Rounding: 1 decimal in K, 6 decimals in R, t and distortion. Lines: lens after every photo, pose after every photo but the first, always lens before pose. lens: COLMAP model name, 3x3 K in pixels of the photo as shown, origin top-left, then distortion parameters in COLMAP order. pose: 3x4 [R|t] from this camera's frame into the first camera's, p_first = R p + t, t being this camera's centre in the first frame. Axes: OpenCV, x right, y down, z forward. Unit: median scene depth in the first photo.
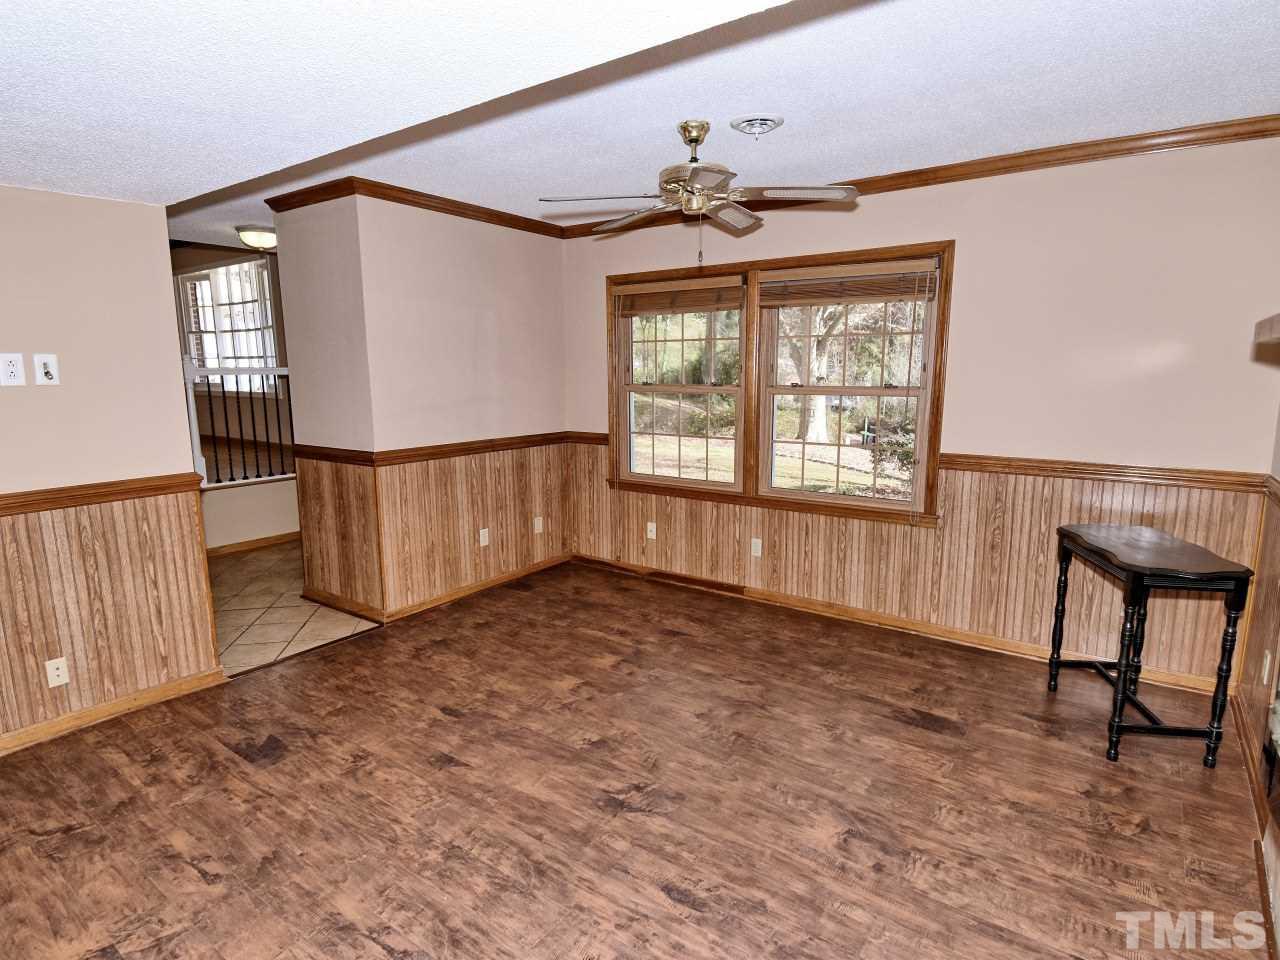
lens RADIAL K [[692.6, 0, 646.0], [0, 692.6, 480.8], [0, 0, 1]] dist [0.028604, -0.033765]
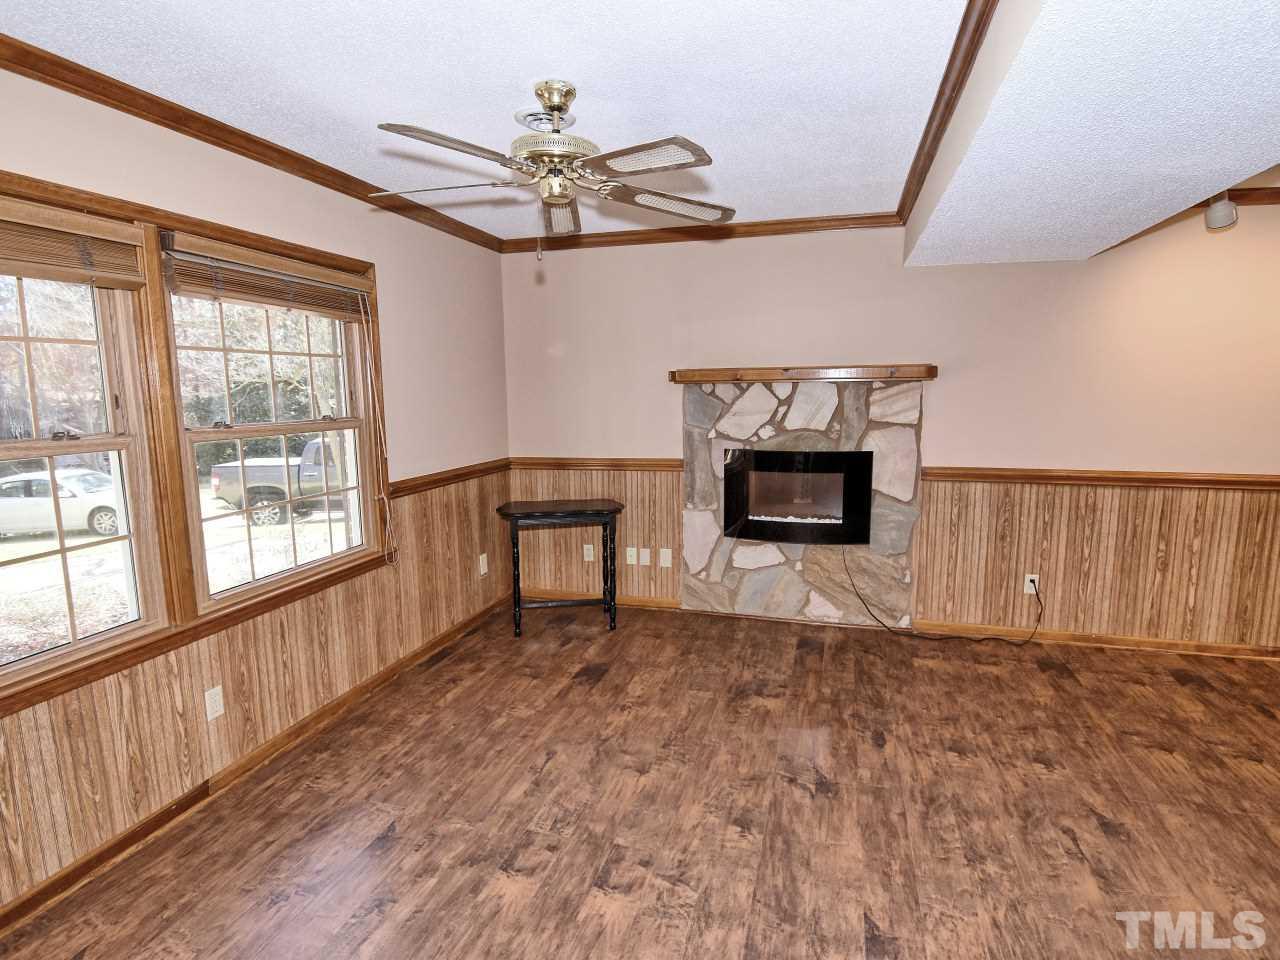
lens RADIAL K [[666.7, 0, 650.9], [0, 666.7, 479.7], [0, 0, 1]] dist [0.021168, -0.028441]
pose [[-0.342223, -0.123797, 0.931428, -0.592864], [0.159694, 0.969198, 0.187492, -0.168915], [-0.925949, 0.212907, -0.311912, 0.999519]]
